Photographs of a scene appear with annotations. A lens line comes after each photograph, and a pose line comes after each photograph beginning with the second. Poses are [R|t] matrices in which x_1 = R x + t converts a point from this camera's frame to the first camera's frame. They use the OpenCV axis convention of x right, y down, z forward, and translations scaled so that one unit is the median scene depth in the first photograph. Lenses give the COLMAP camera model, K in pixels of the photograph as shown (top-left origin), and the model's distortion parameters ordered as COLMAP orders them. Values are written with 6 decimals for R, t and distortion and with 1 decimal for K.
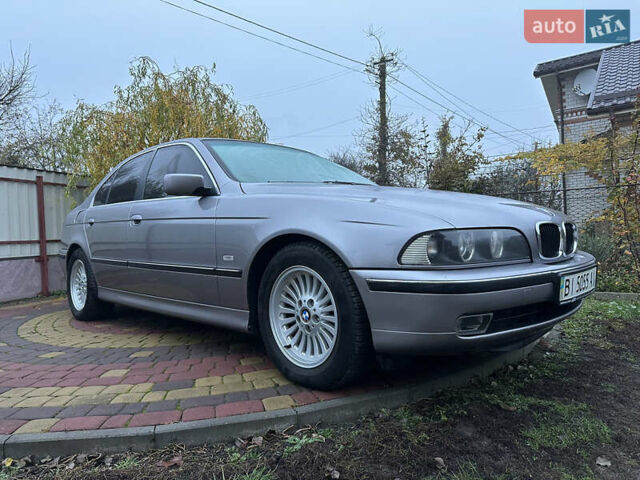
lens RADIAL K [[437.4, 0, 321.2], [0, 437.4, 237.9], [0, 0, 1]] dist [0.030413, -0.036426]
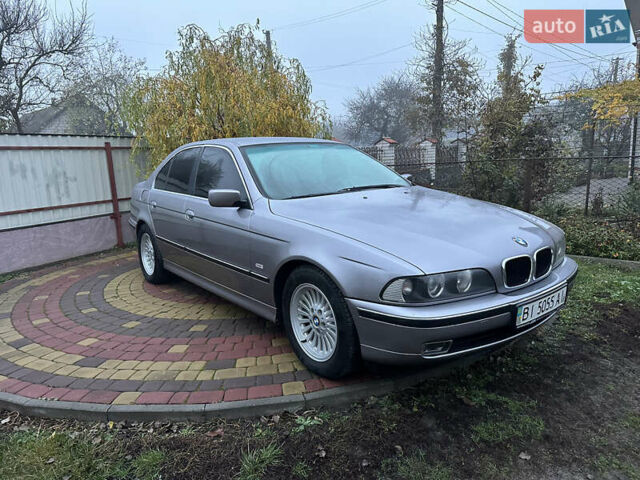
lens RADIAL K [[437.4, 0, 322.4], [0, 437.4, 234.2], [0, 0, 1]] dist [0.030413, -0.036426]
pose [[0.992420, 0.015520, -0.121911, 0.131265], [0.005006, 0.986066, 0.166279, -0.279557], [0.122793, -0.165629, 0.978514, -0.203618]]
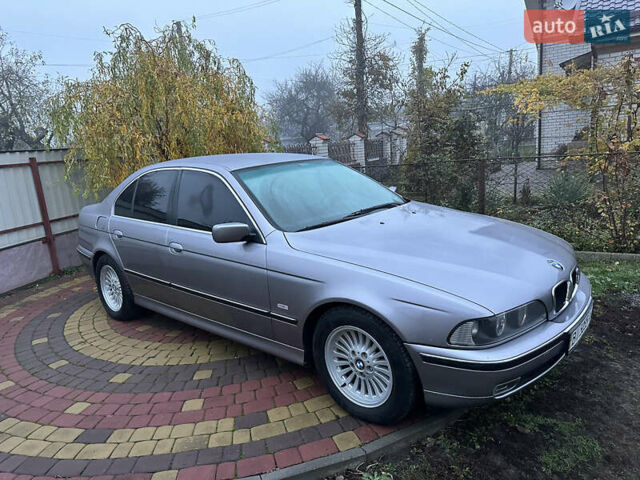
lens RADIAL K [[437.4, 0, 317.3], [0, 437.4, 235.3], [0, 0, 1]] dist [0.030413, -0.036426]
pose [[0.997332, -0.052885, 0.050323, -0.190178], [0.042205, 0.980166, 0.193634, -0.400430], [-0.059565, -0.190994, 0.979782, -0.106283]]
